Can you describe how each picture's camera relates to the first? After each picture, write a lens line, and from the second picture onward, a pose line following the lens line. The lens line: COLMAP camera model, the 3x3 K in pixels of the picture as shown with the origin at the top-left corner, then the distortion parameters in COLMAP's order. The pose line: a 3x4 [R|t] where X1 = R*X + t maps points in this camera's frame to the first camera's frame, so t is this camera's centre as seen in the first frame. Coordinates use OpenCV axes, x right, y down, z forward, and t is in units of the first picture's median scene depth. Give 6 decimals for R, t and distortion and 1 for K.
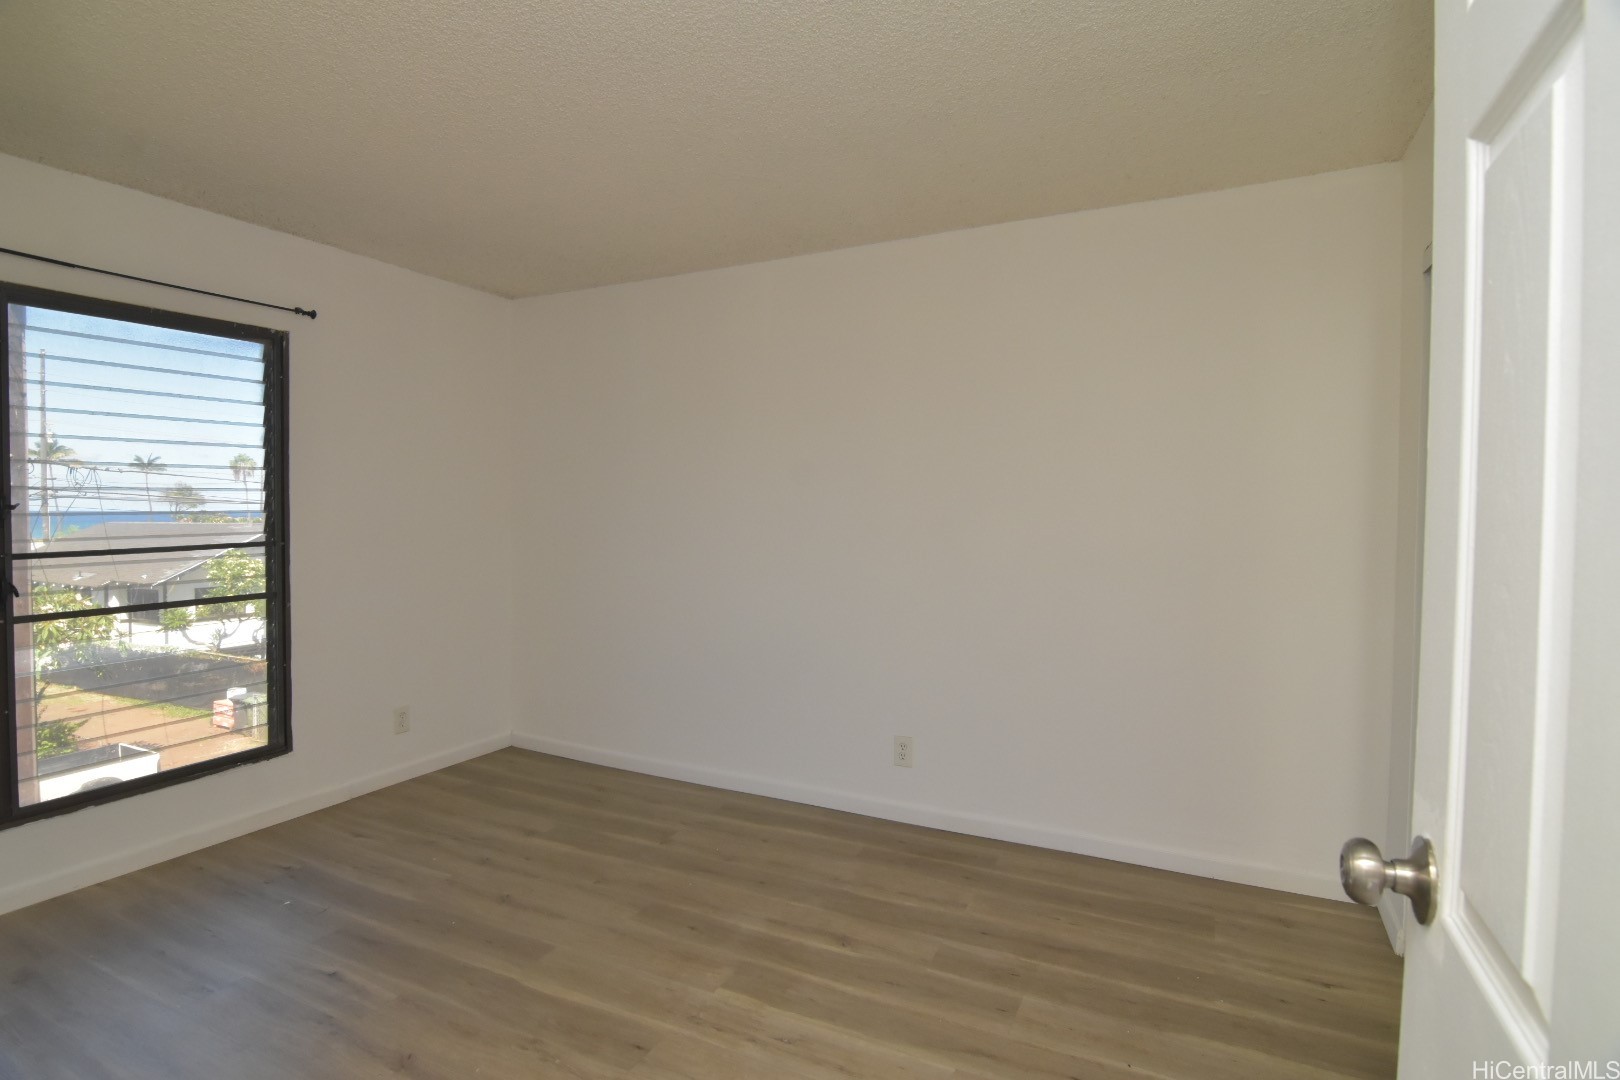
lens RADIAL K [[818.2, 0, 804.9], [0, 818.2, 534.2], [0, 0, 1]] dist [-0.003688, -0.001344]
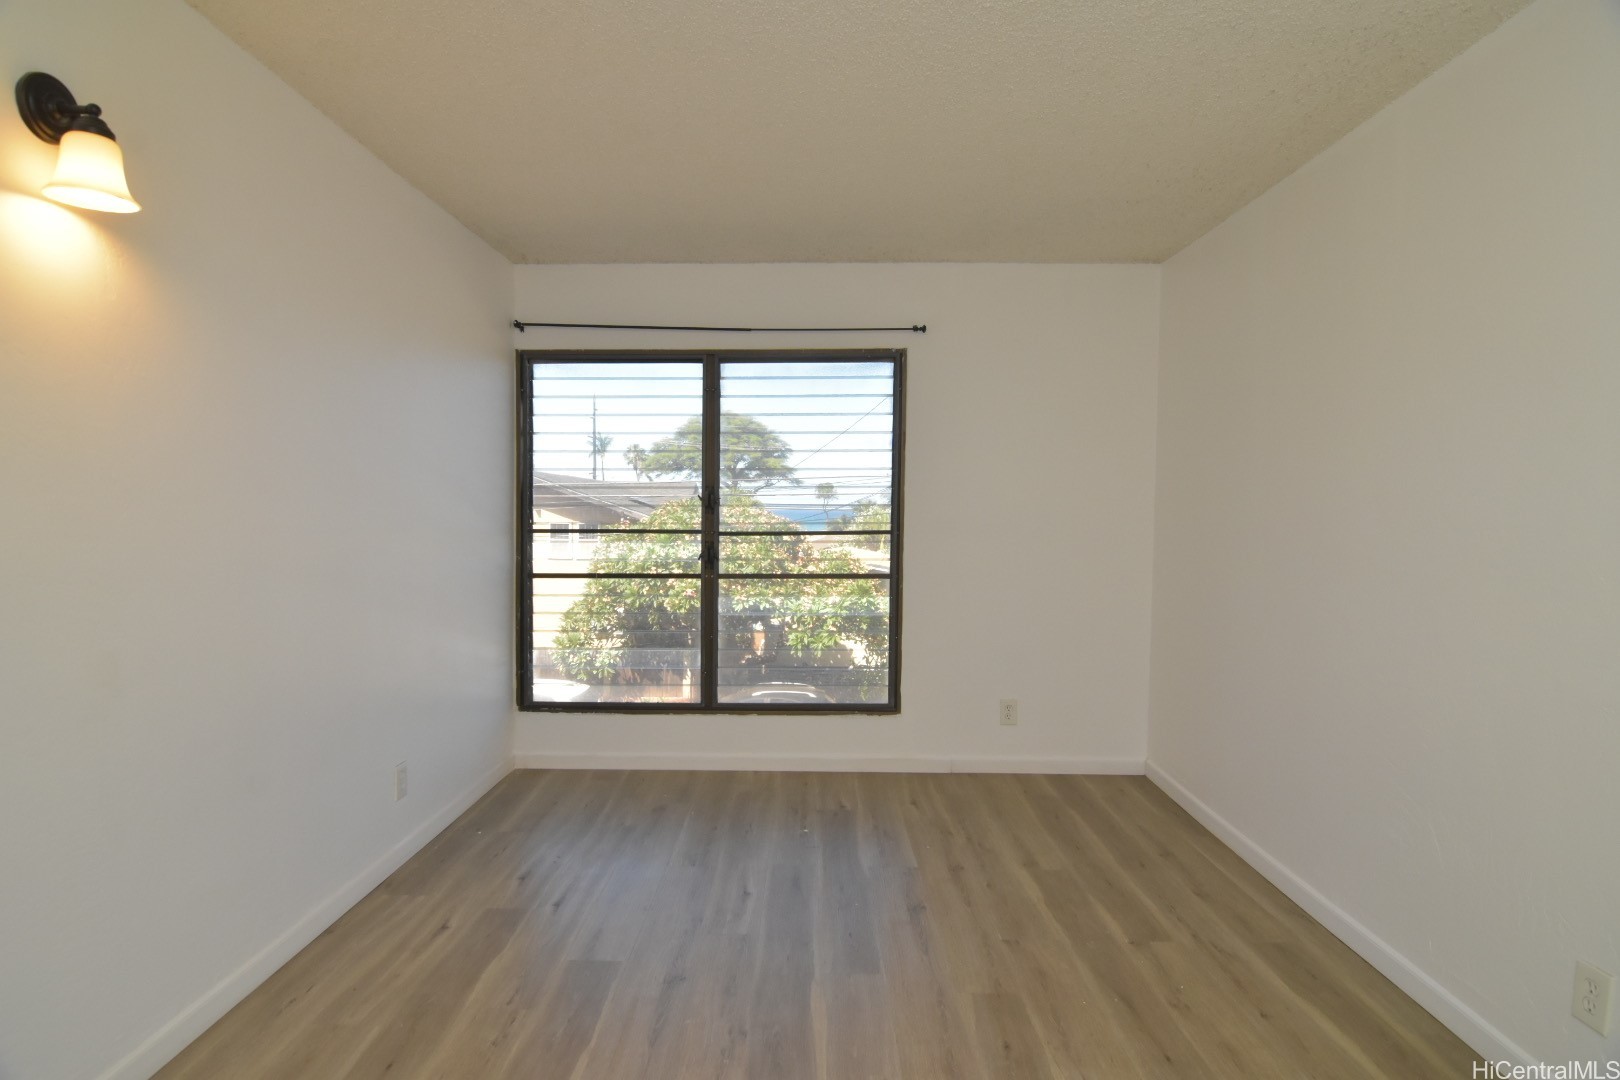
lens RADIAL K [[790.5, 0, 709.3], [0, 790.5, 531.0], [0, 0, 1]] dist [-0.001985, -0.000763]
pose [[0.438962, 0.028762, -0.898045, 0.277522], [-0.034868, 0.999280, 0.014961, 0.001600], [0.897829, 0.024746, 0.439649, 0.300229]]
